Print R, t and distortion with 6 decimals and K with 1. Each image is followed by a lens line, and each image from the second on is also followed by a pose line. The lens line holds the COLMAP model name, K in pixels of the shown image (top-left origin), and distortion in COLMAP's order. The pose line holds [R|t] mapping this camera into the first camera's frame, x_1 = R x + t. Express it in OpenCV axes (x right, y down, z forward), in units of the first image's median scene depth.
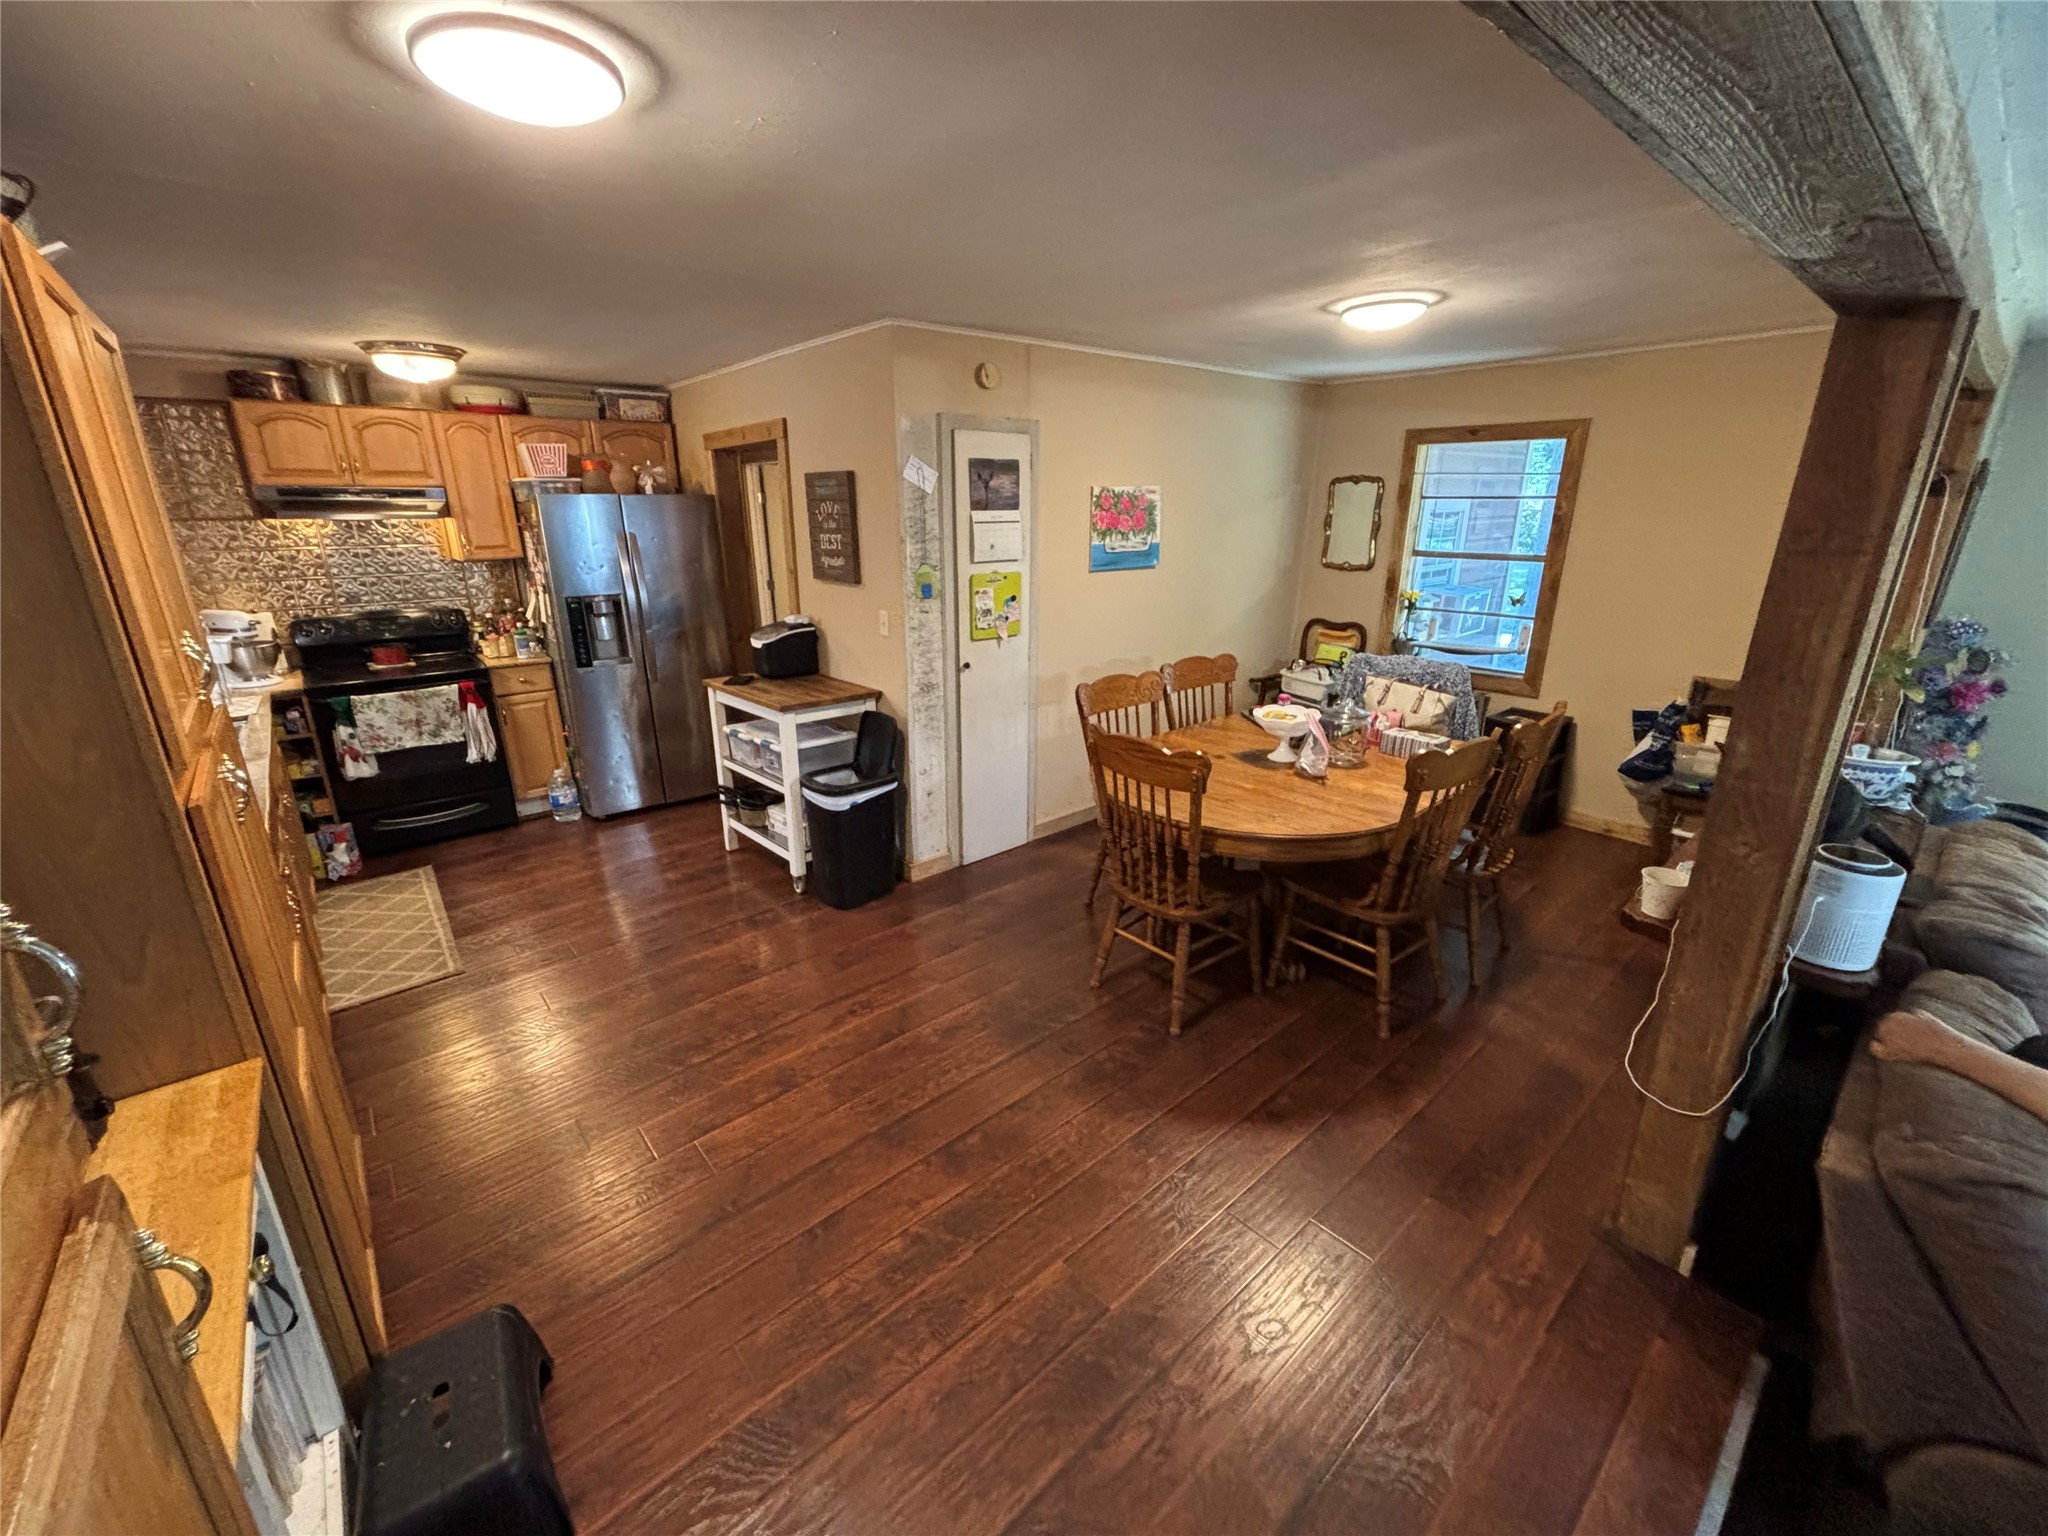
lens RADIAL K [[819.7, 0, 1010.3], [0, 819.7, 761.1], [0, 0, 1]] dist [-0.002580, -0.000596]
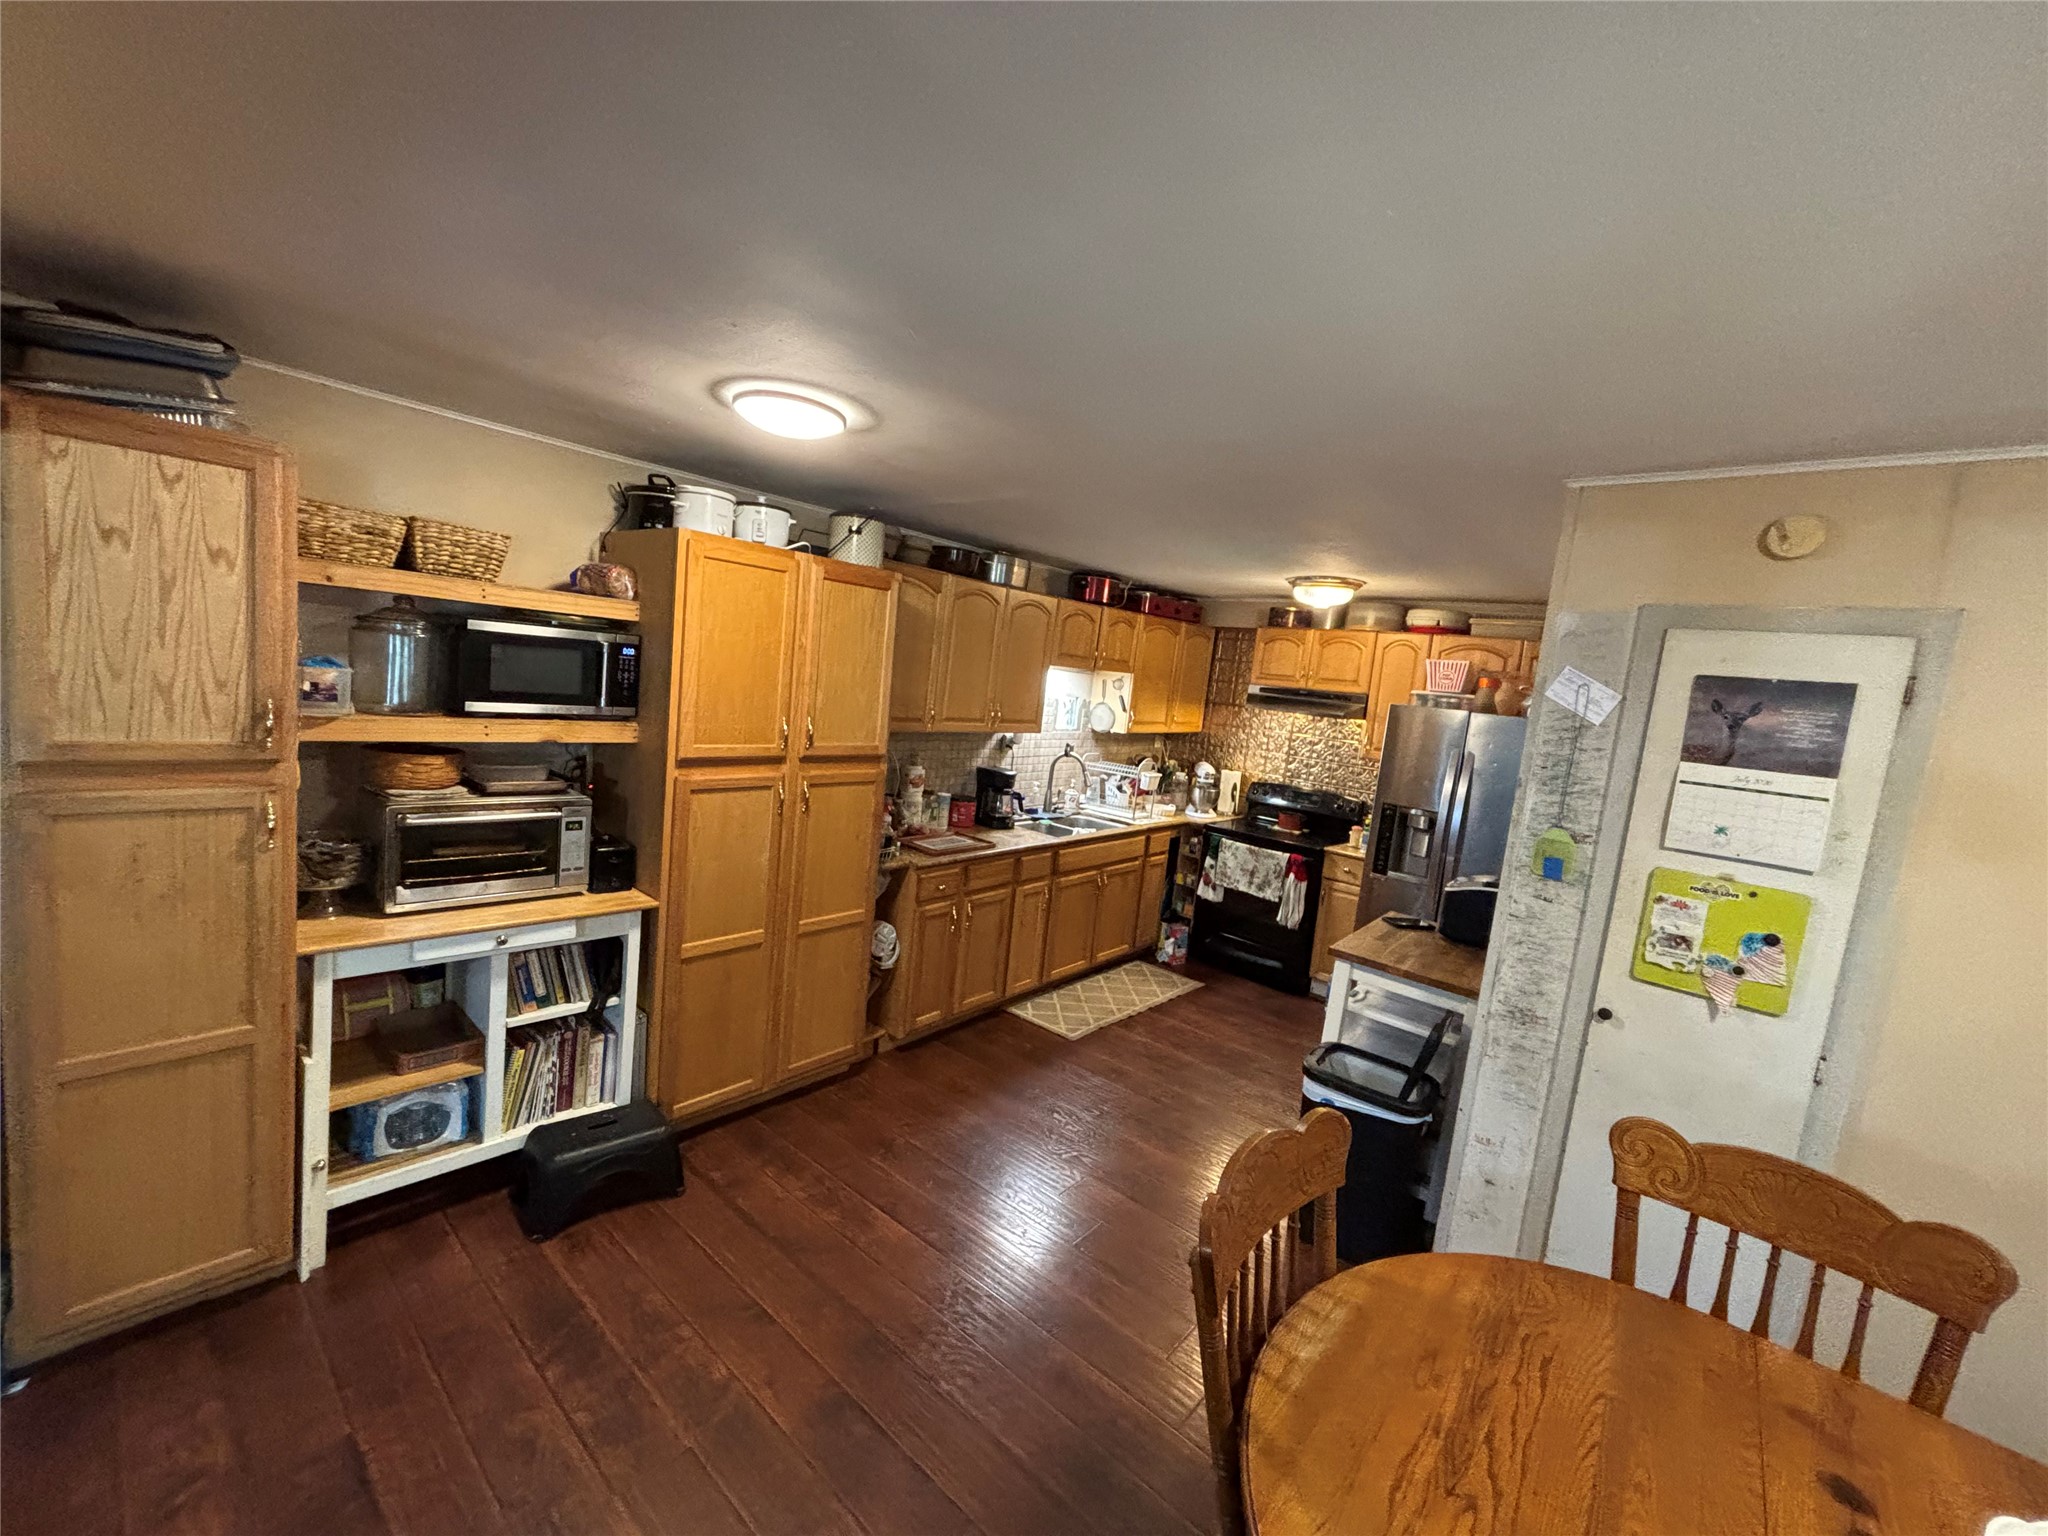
lens RADIAL K [[819.7, 0, 1013.2], [0, 819.7, 762.2], [0, 0, 1]] dist [-0.002580, -0.000596]
pose [[0.144972, 0.129583, -0.980914, 0.414784], [-0.394443, 0.916771, 0.062813, -0.146539], [0.907413, 0.377808, 0.184019, 0.440701]]
